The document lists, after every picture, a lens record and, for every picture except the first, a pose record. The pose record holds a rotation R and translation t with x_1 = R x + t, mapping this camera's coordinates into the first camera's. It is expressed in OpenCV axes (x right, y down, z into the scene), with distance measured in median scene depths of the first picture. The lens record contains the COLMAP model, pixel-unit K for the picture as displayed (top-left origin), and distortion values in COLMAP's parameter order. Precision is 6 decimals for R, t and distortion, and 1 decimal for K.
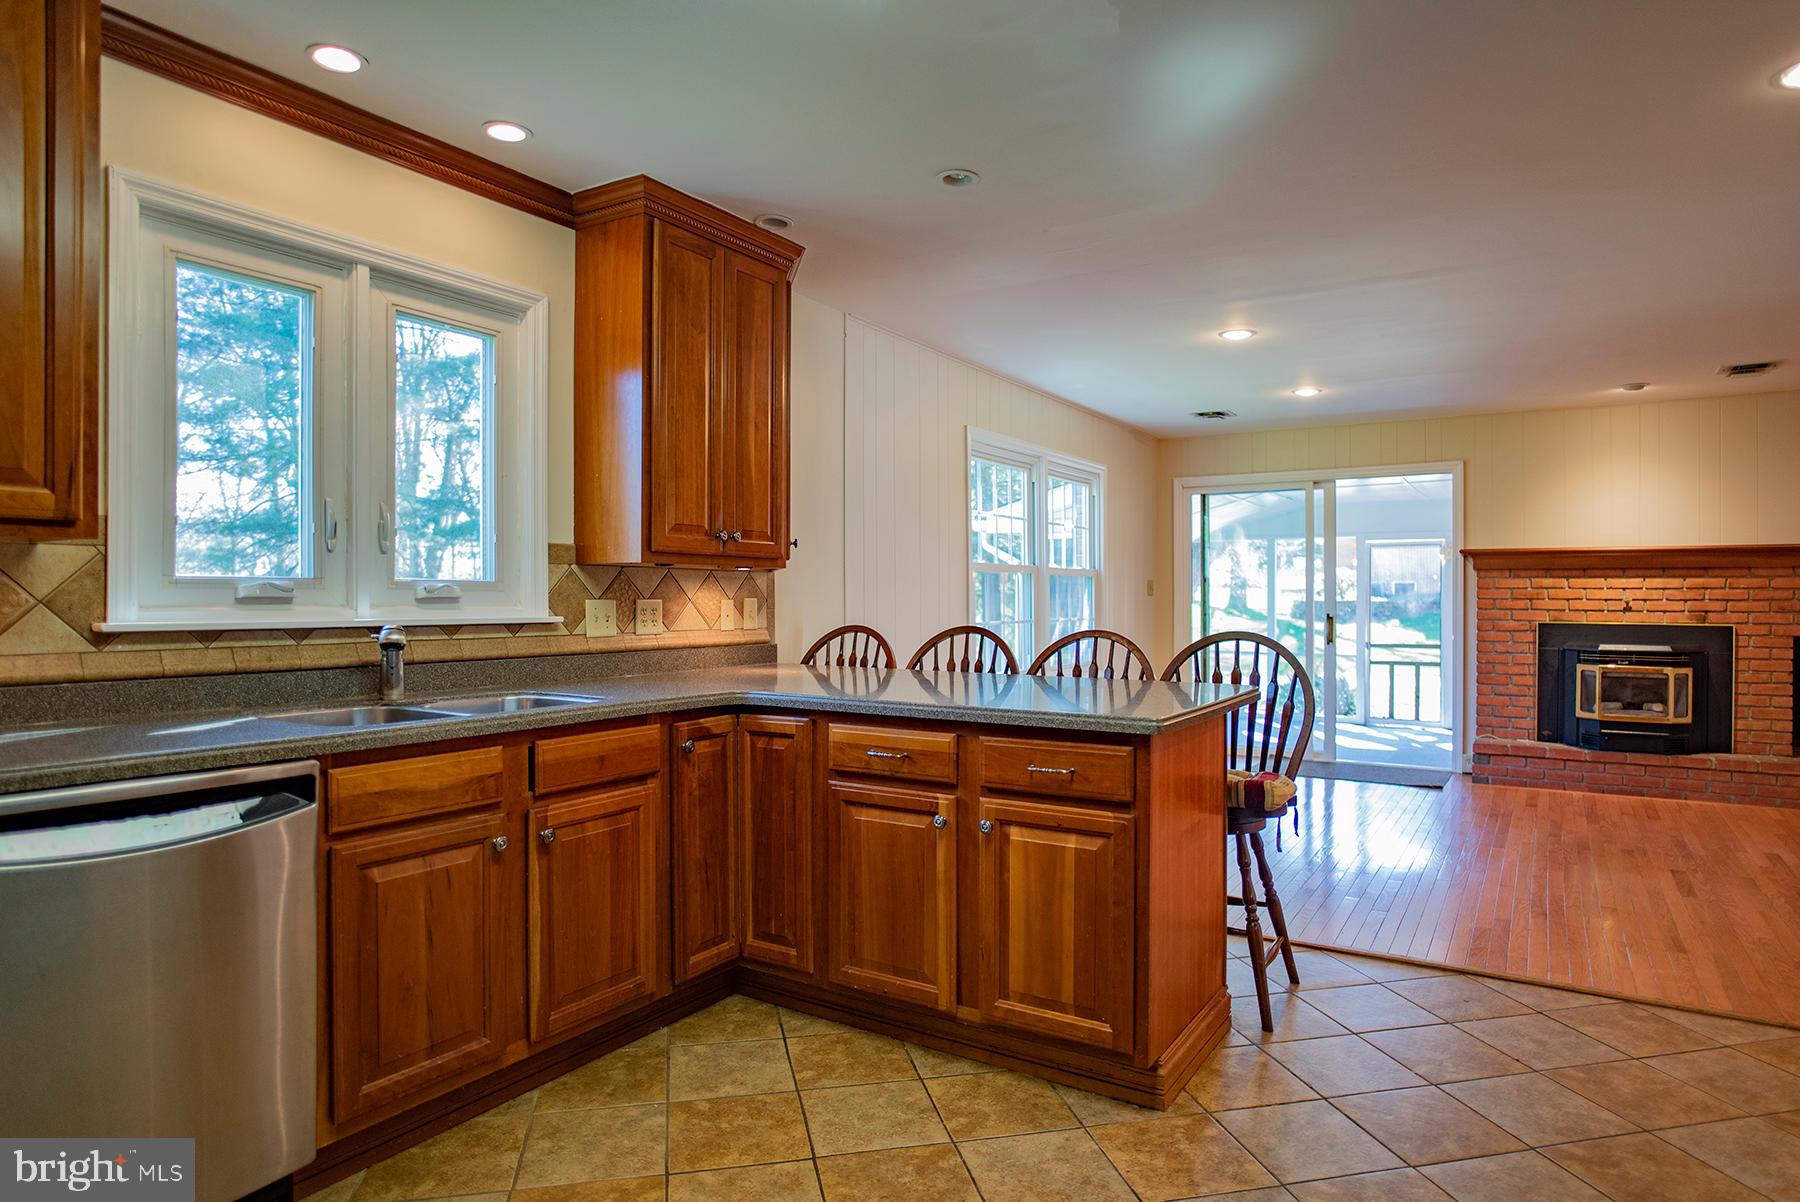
lens RADIAL K [[1038.9, 0, 902.8], [0, 1038.9, 600.8], [0, 0, 1]] dist [-0.015093, 0.000132]
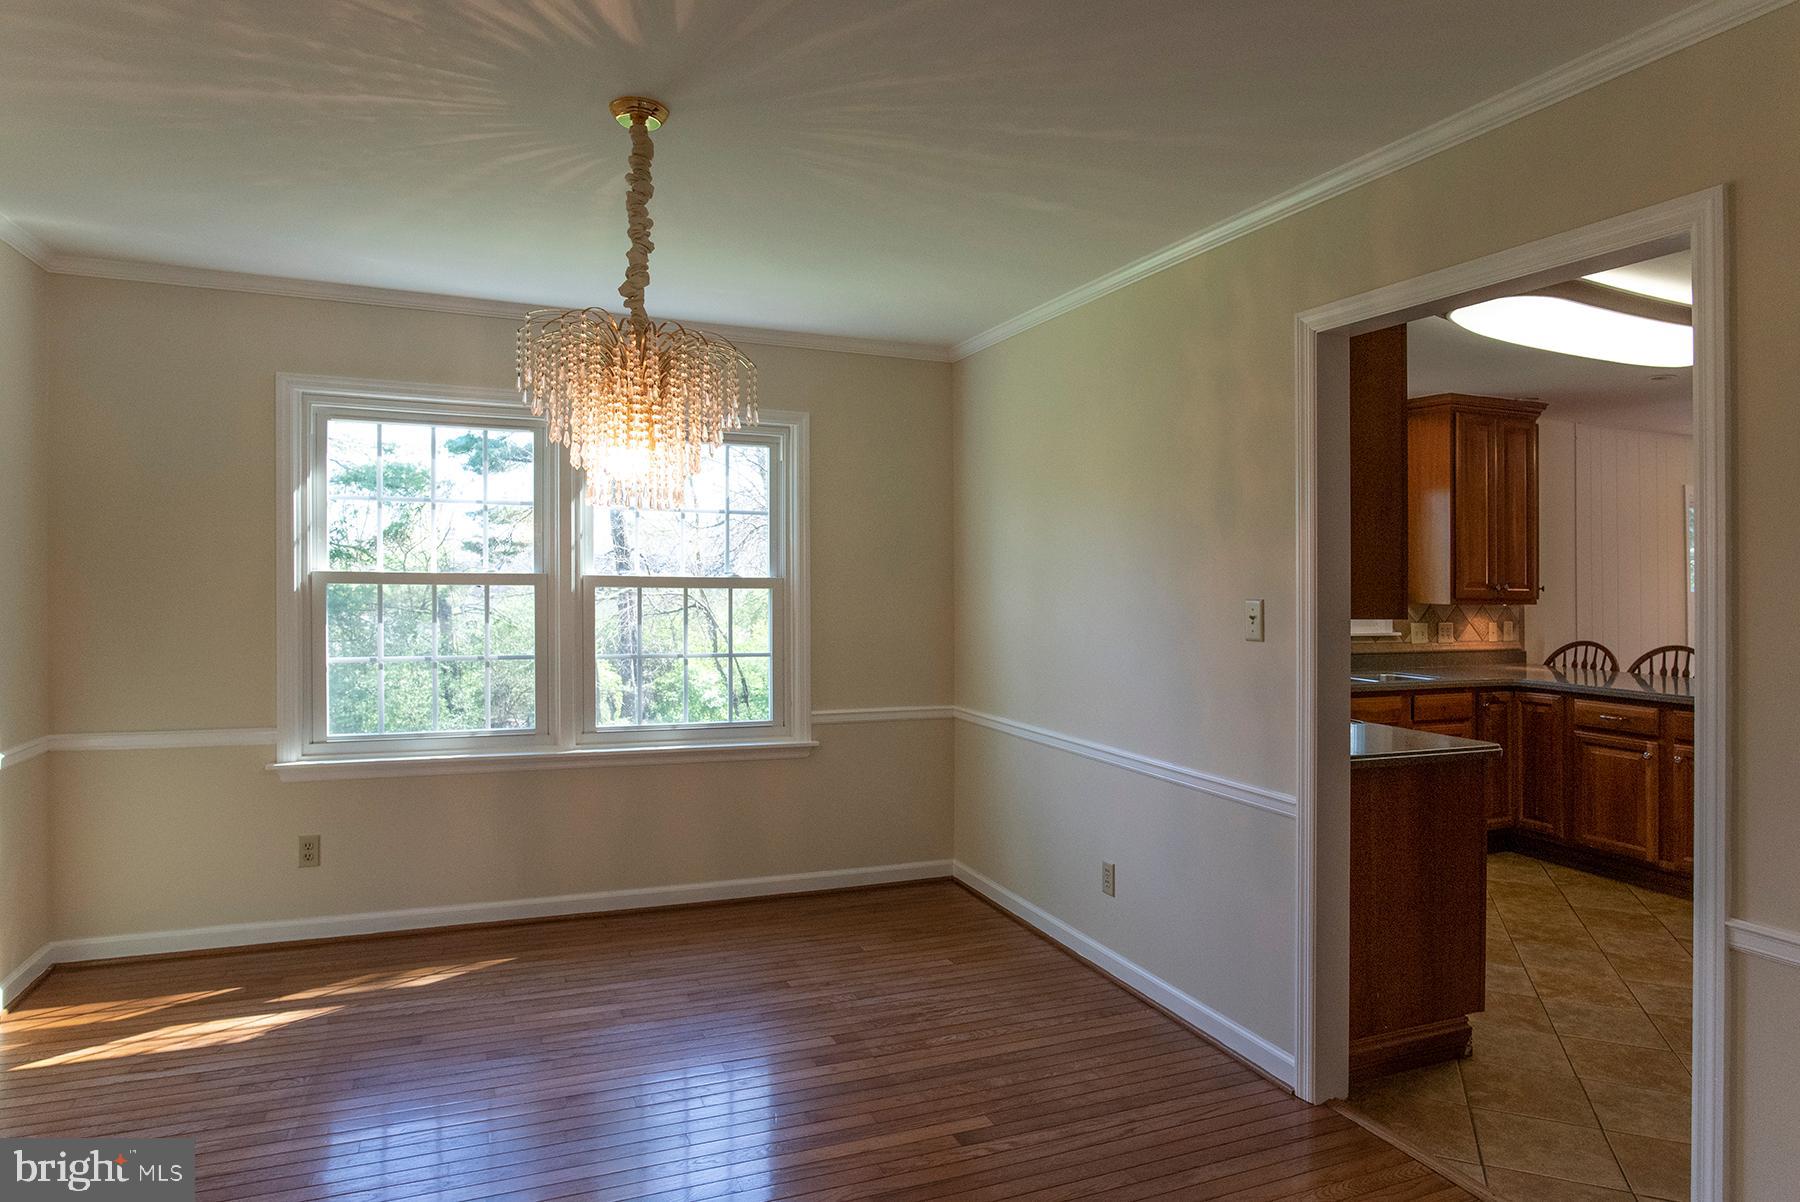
lens RADIAL K [[1038.9, 0, 902.5], [0, 1038.9, 561.5], [0, 0, 1]] dist [-0.015093, 0.000132]
pose [[0.817242, -0.002018, -0.576291, 0.009105], [-0.012461, 0.999698, -0.021172, -0.072410], [0.576160, 0.024484, 0.816970, -1.200857]]
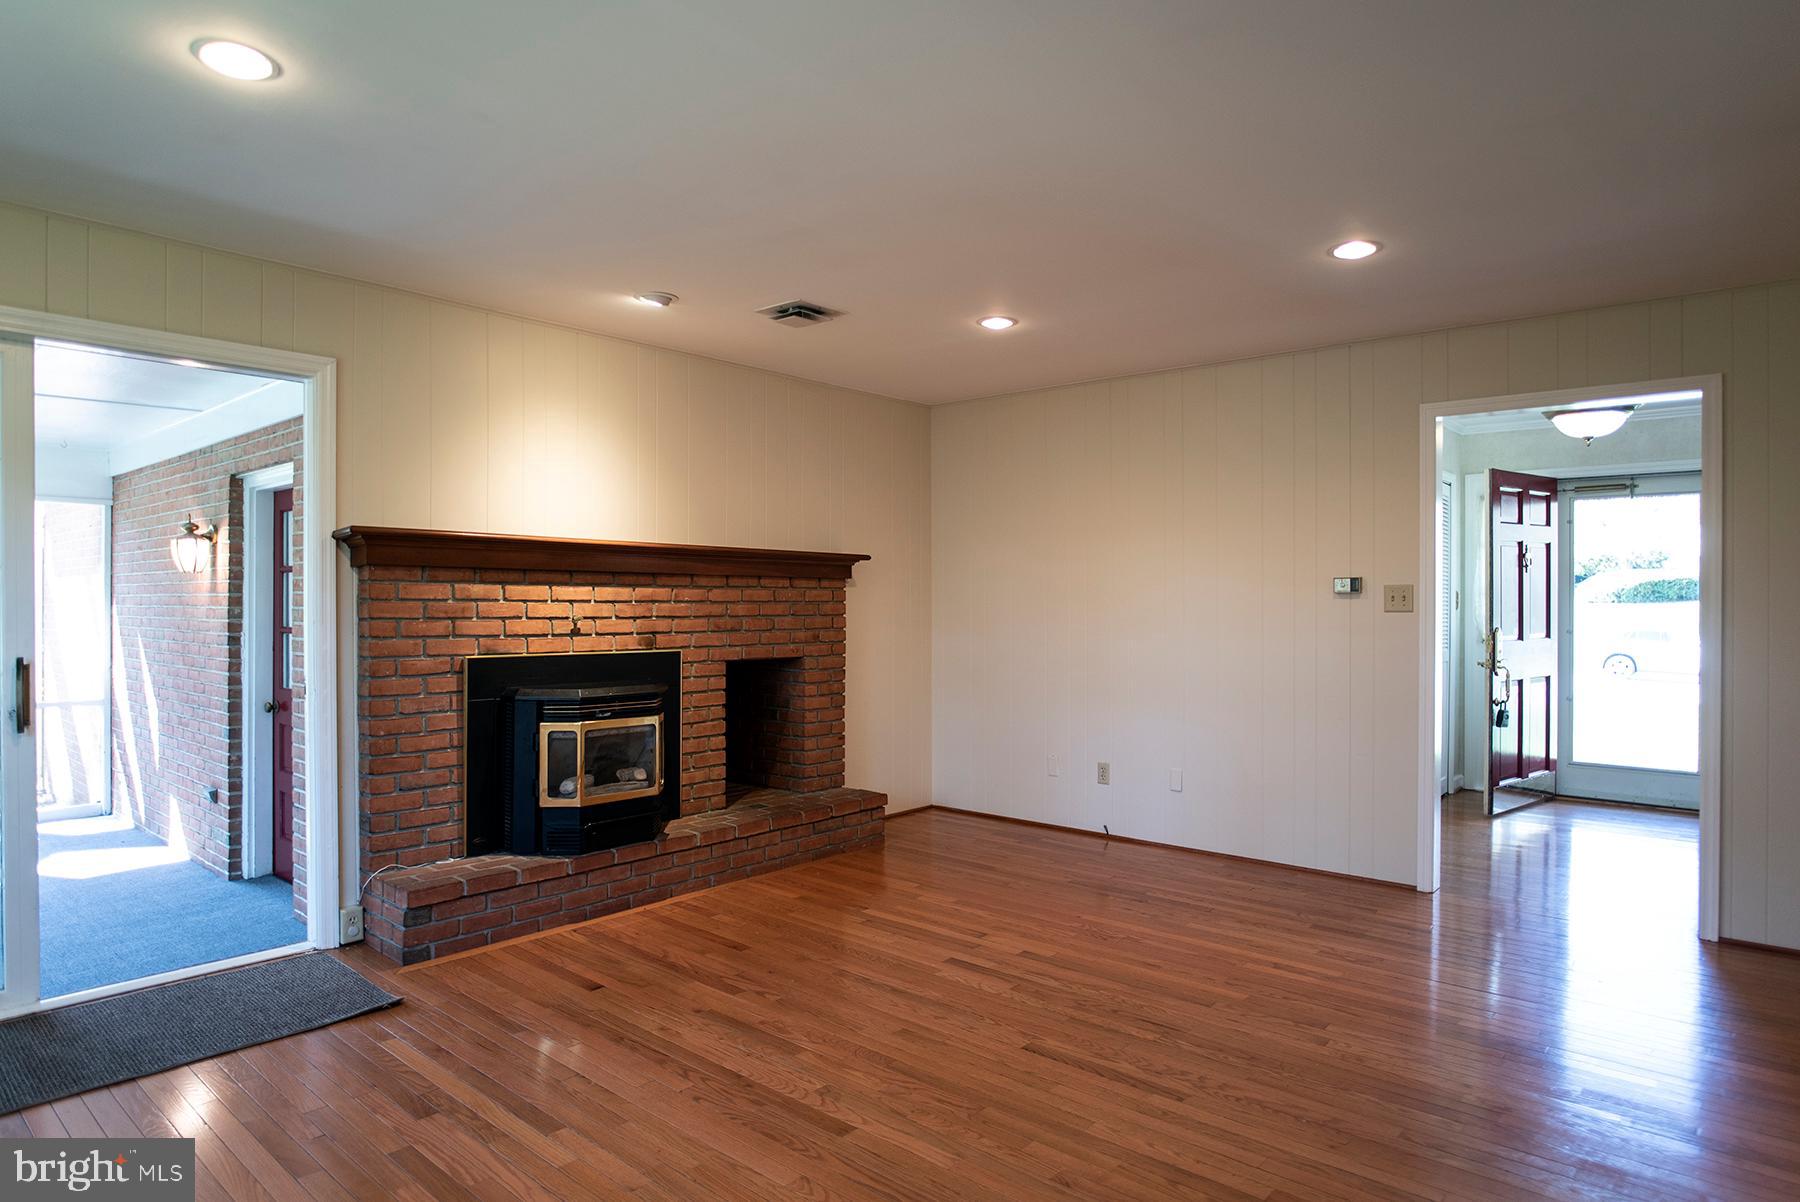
lens RADIAL K [[1038.9, 0, 897.0], [0, 1038.9, 605.1], [0, 0, 1]] dist [-0.015093, 0.000132]
pose [[0.172279, -0.003583, 0.985042, 0.052142], [0.001364, 0.999993, 0.003399, -0.008233], [-0.985047, 0.000758, 0.172283, 0.482516]]
